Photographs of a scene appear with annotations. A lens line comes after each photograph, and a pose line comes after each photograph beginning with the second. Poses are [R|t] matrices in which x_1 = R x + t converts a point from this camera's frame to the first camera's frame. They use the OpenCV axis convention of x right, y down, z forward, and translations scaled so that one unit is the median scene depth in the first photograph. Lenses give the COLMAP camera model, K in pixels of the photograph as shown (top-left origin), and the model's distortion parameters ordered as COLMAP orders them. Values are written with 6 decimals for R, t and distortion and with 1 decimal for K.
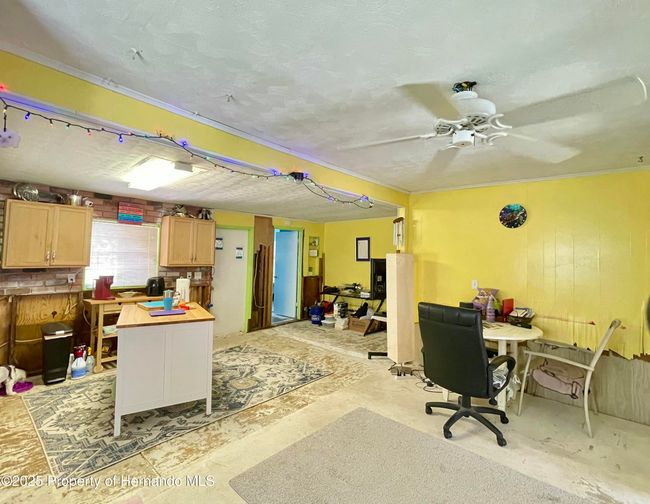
lens RADIAL K [[315.4, 0, 334.0], [0, 315.4, 250.1], [0, 0, 1]] dist [-0.001057, 0.002766]
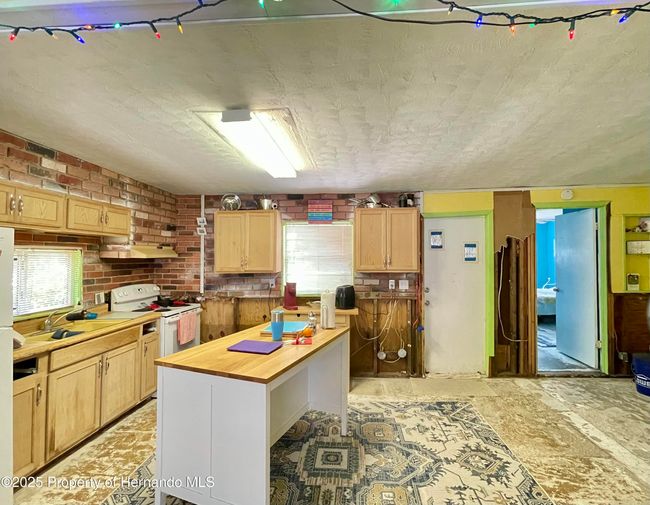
lens RADIAL K [[315.4, 0, 334.2], [0, 315.4, 249.8], [0, 0, 1]] dist [-0.001057, 0.002766]
pose [[0.598936, -0.039567, -0.799819, 0.074074], [0.036238, 0.999095, -0.022289, 0.010858], [0.799977, -0.015634, 0.599827, 0.493441]]
